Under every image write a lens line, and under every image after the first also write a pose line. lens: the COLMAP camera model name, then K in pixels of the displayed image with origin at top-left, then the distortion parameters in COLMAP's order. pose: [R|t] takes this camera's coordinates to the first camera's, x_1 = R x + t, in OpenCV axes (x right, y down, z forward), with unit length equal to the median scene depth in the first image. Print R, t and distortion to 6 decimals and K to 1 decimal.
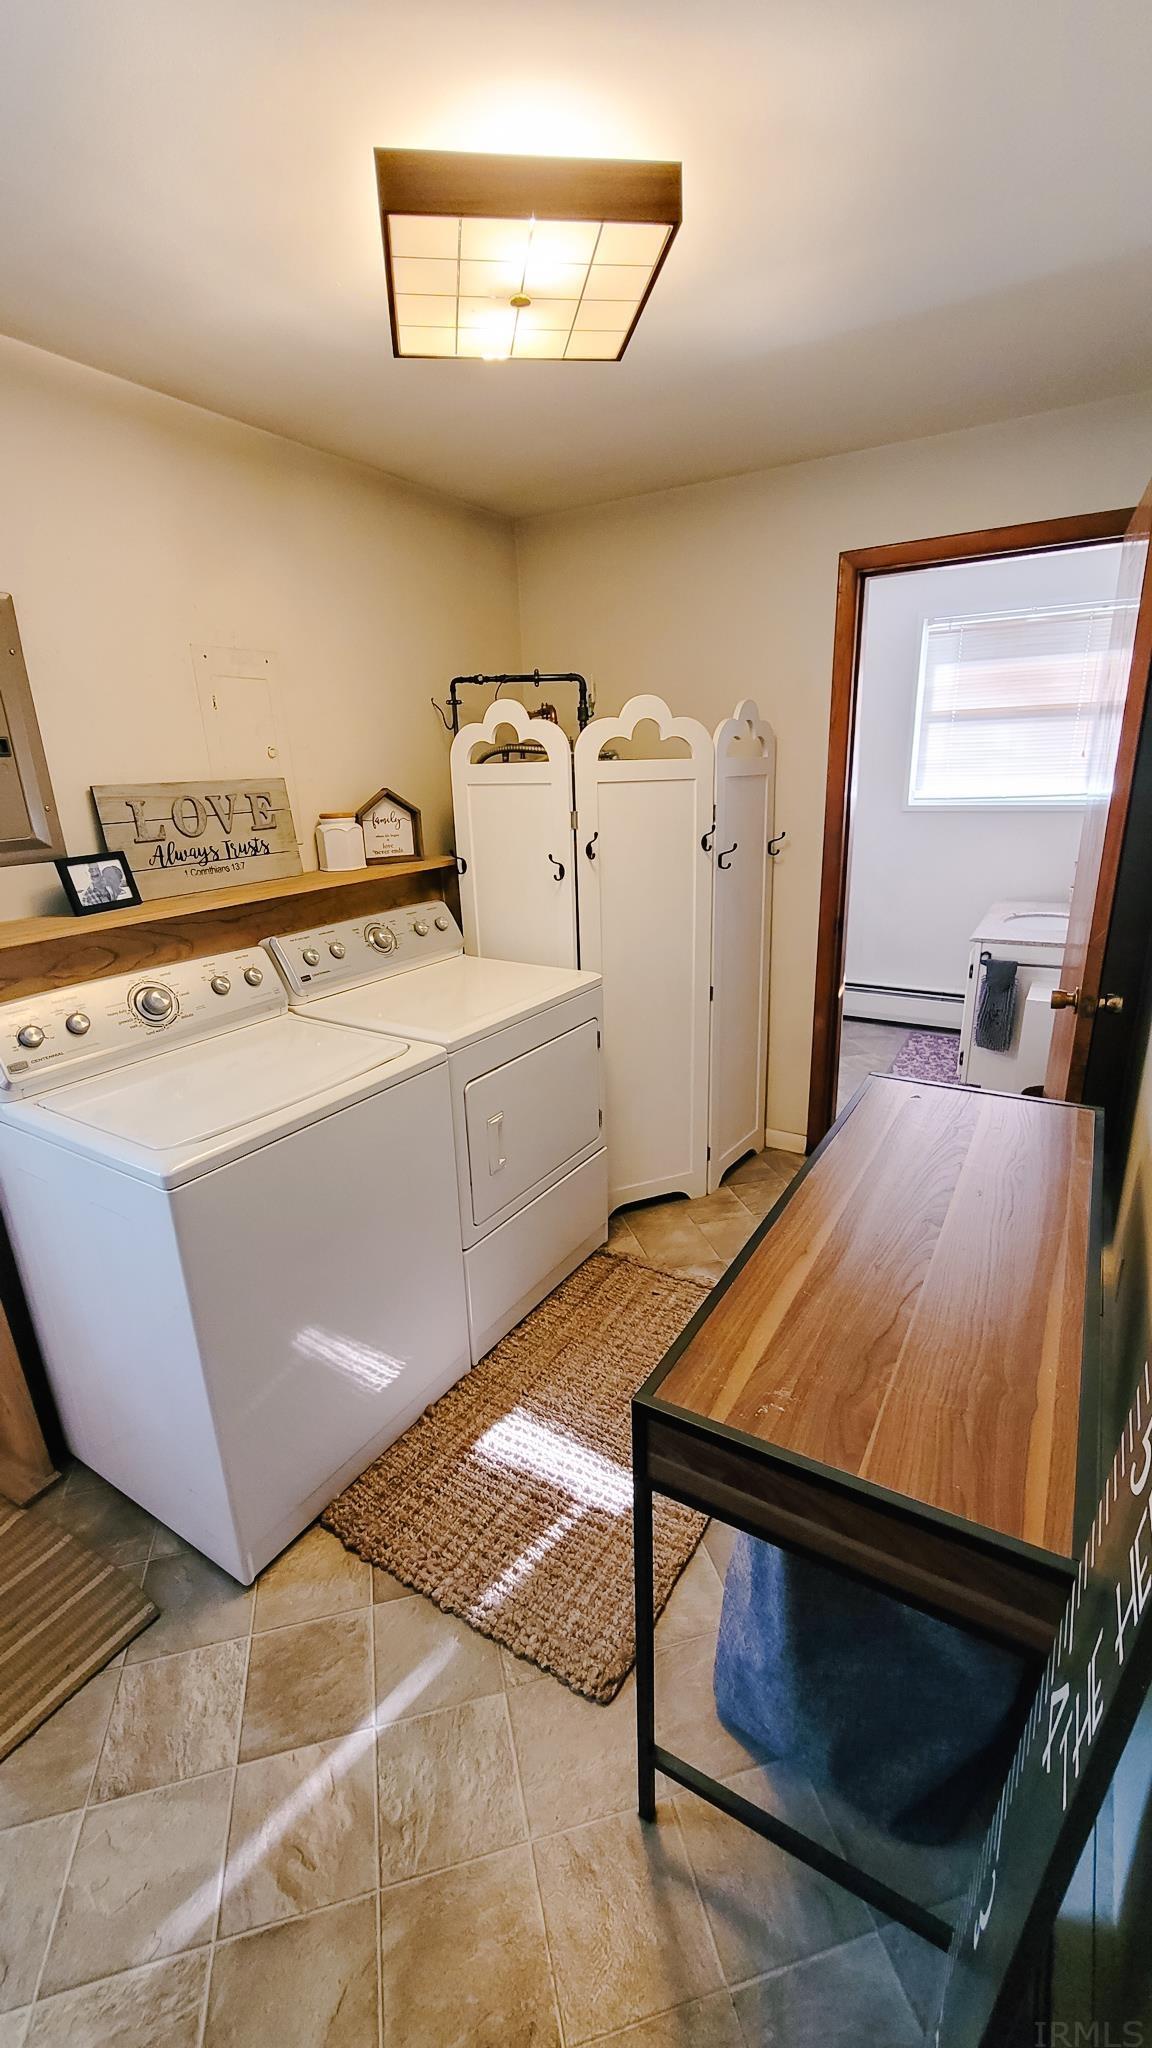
lens RADIAL K [[842.1, 0, 576.0], [0, 842.1, 1024.0], [0, 0, 1]] dist [0.007050, 0.000391]
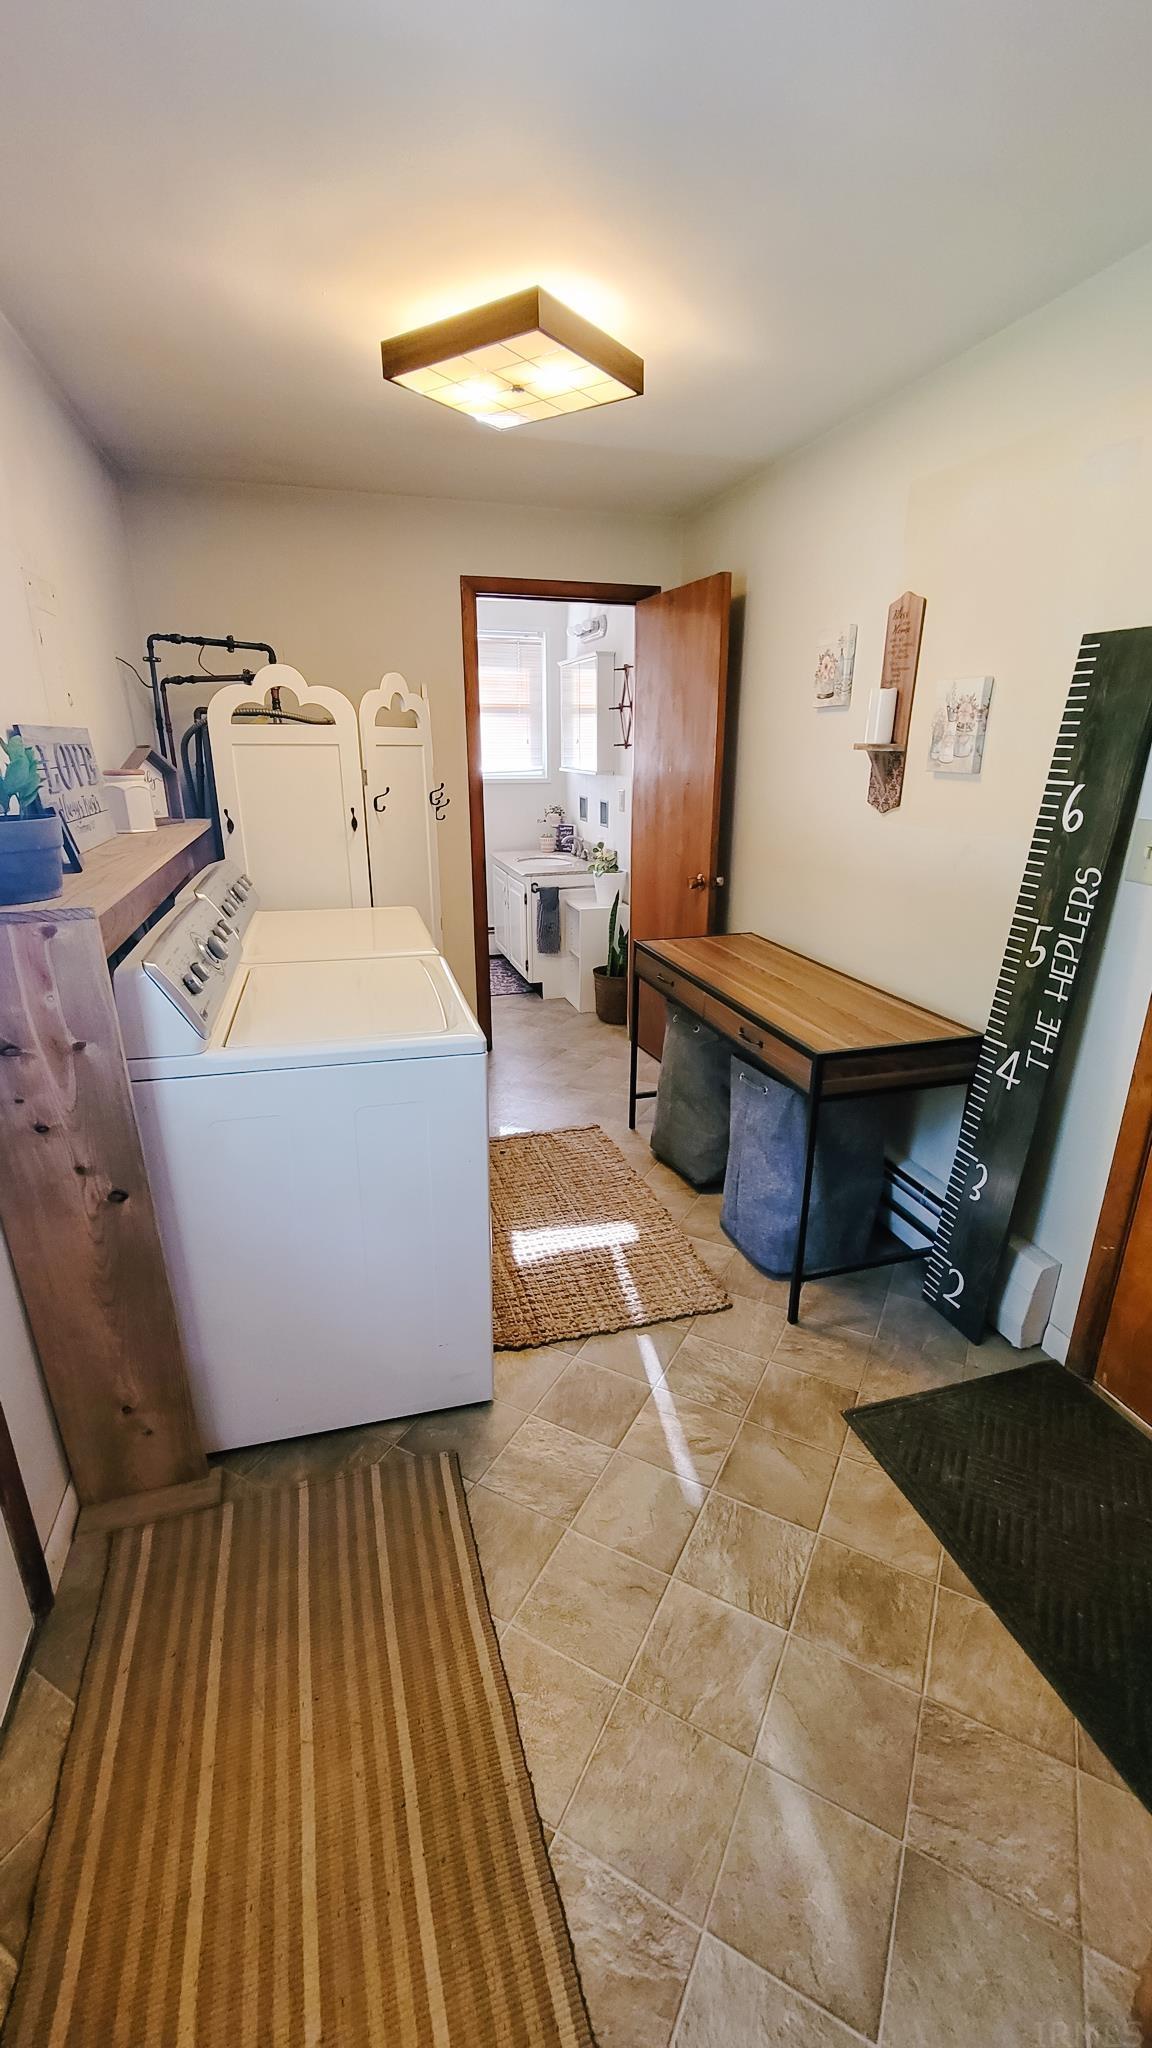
lens RADIAL K [[845.6, 0, 576.0], [0, 845.6, 1024.0], [0, 0, 1]] dist [-0.001645, -0.000108]
pose [[0.666696, -0.203700, 0.716954, -0.667131], [0.202273, 0.975277, 0.089001, 0.039556], [-0.717358, 0.085684, 0.691416, 0.026784]]
